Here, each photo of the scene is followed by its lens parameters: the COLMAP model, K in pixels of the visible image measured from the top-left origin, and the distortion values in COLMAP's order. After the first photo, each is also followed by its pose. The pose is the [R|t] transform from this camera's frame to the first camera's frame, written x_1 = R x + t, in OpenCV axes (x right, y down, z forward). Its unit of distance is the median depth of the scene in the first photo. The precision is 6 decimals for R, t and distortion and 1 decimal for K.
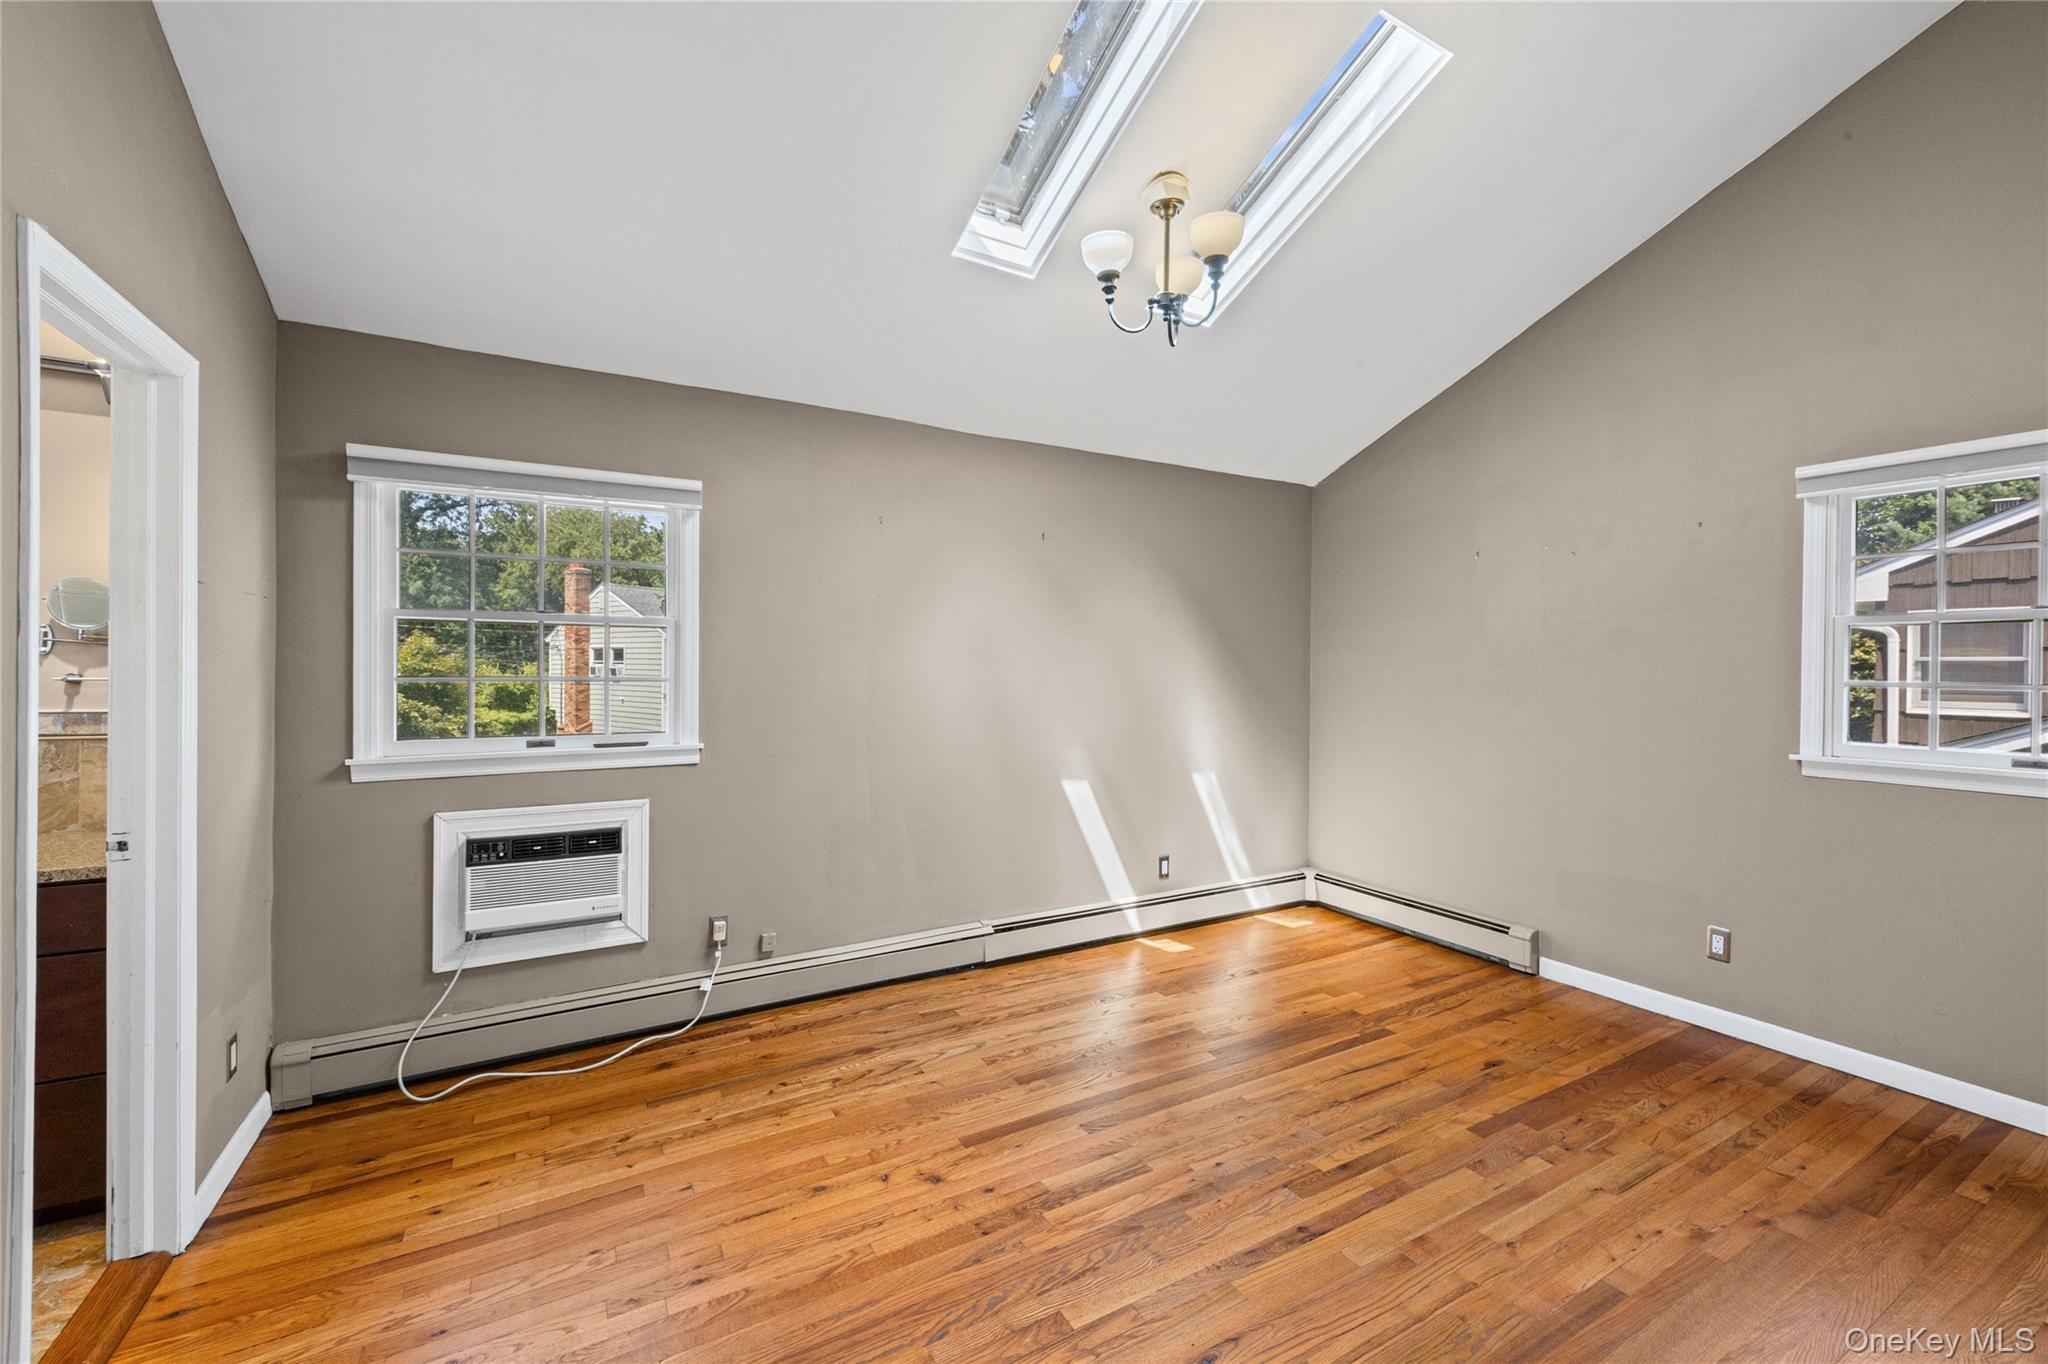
lens RADIAL K [[822.2, 0, 1019.6], [0, 822.2, 659.9], [0, 0, 1]] dist [0.009585, -0.000034]
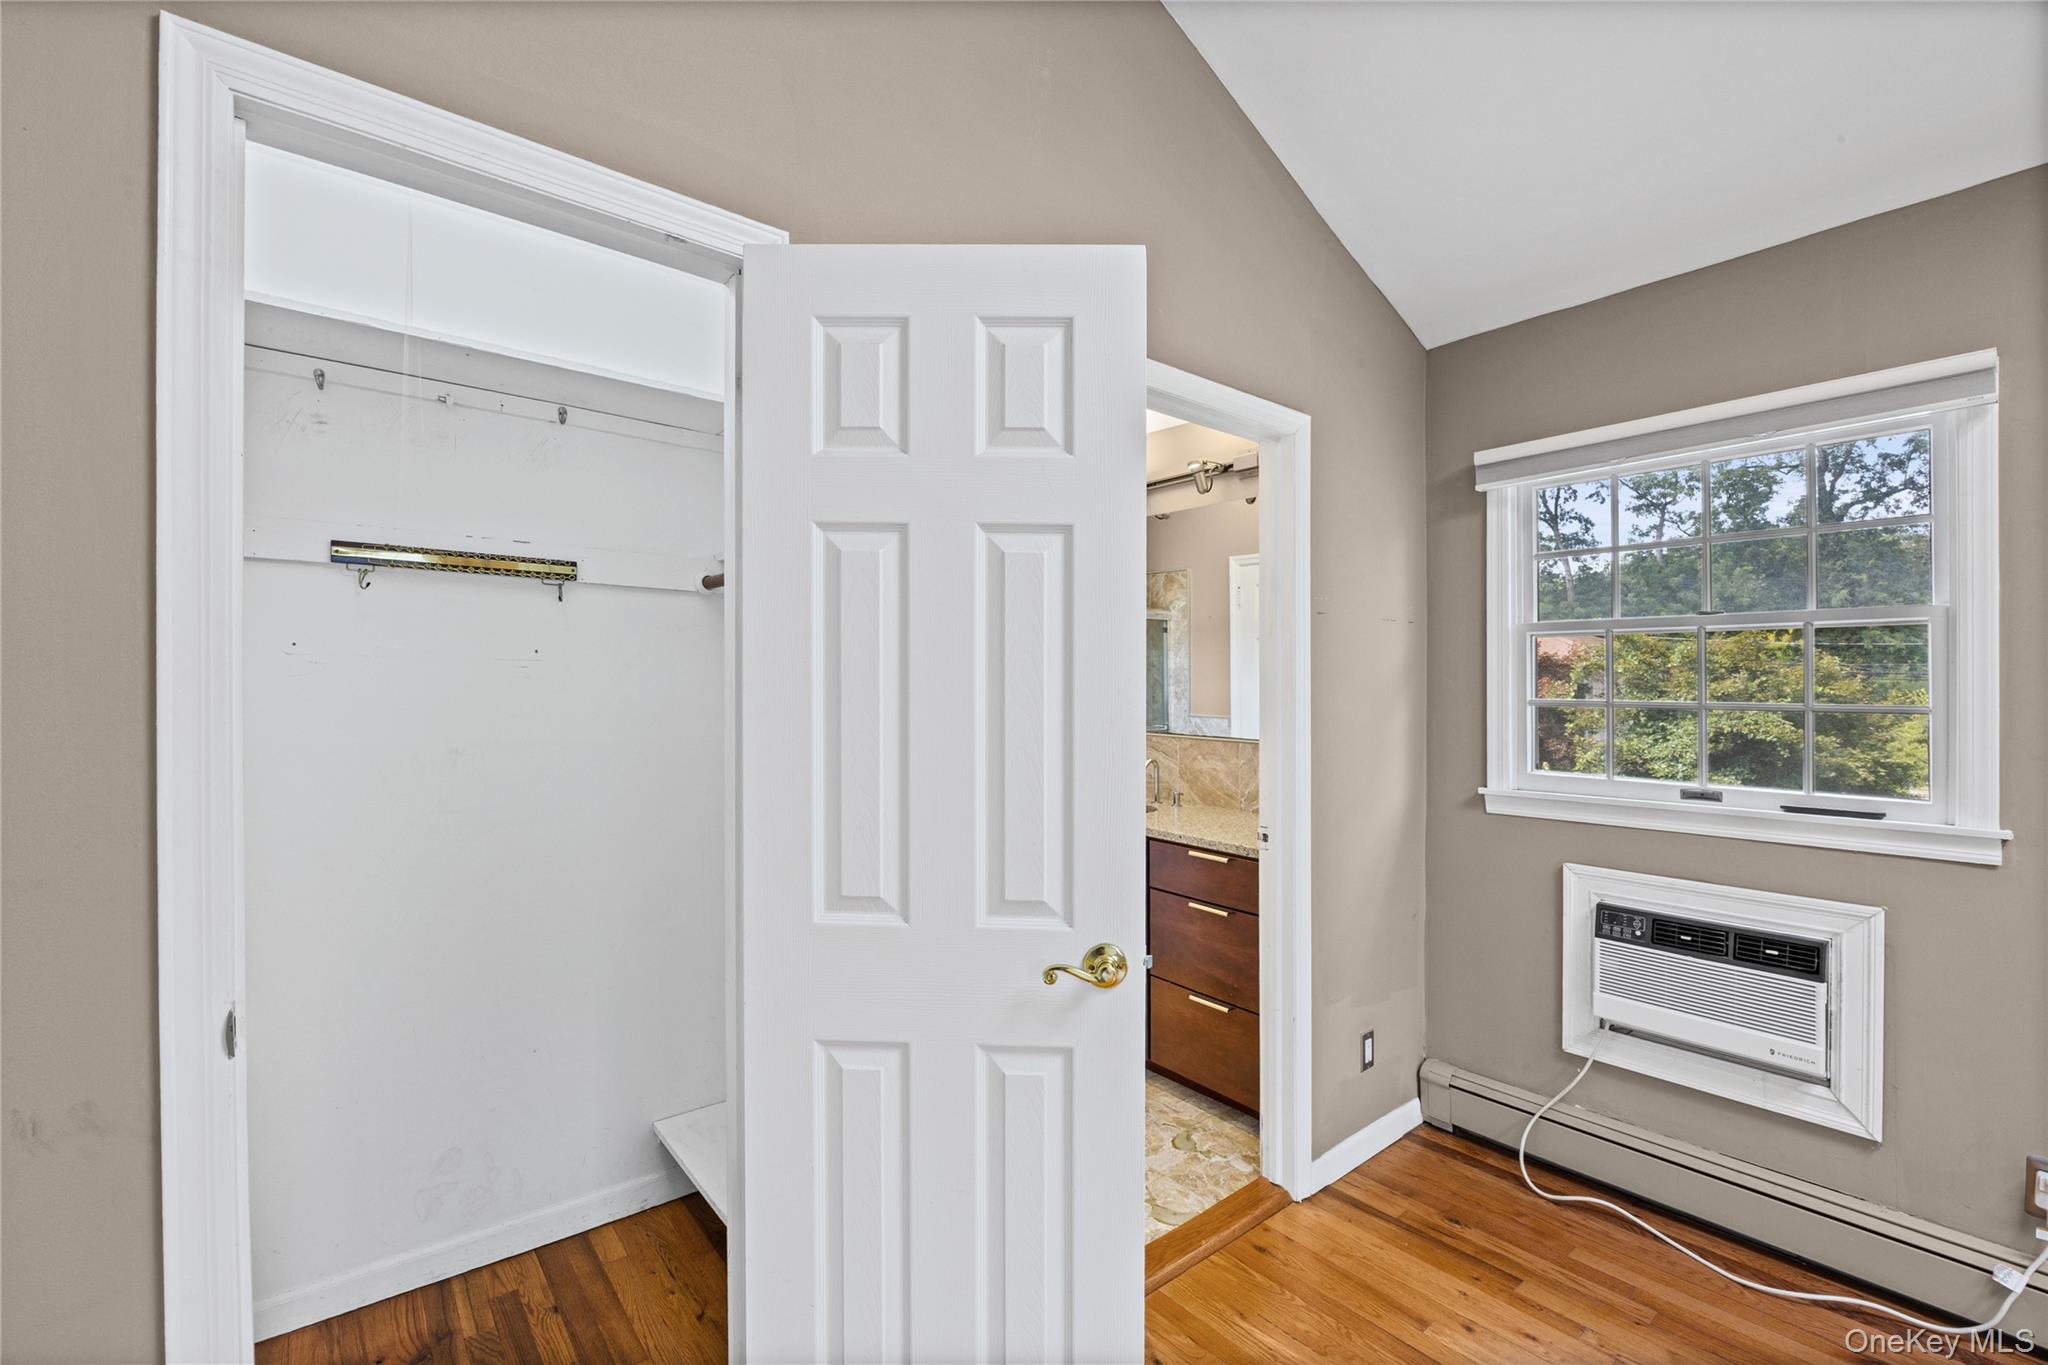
lens RADIAL K [[867.7, 0, 1023.4], [0, 867.7, 689.2], [0, 0, 1]] dist [-0.011930, 0.000565]
pose [[0.166946, -0.001394, -0.985965, 0.071342], [0.007668, 0.999971, -0.000116, 0.004320], [0.985936, -0.007542, 0.166951, 0.315579]]
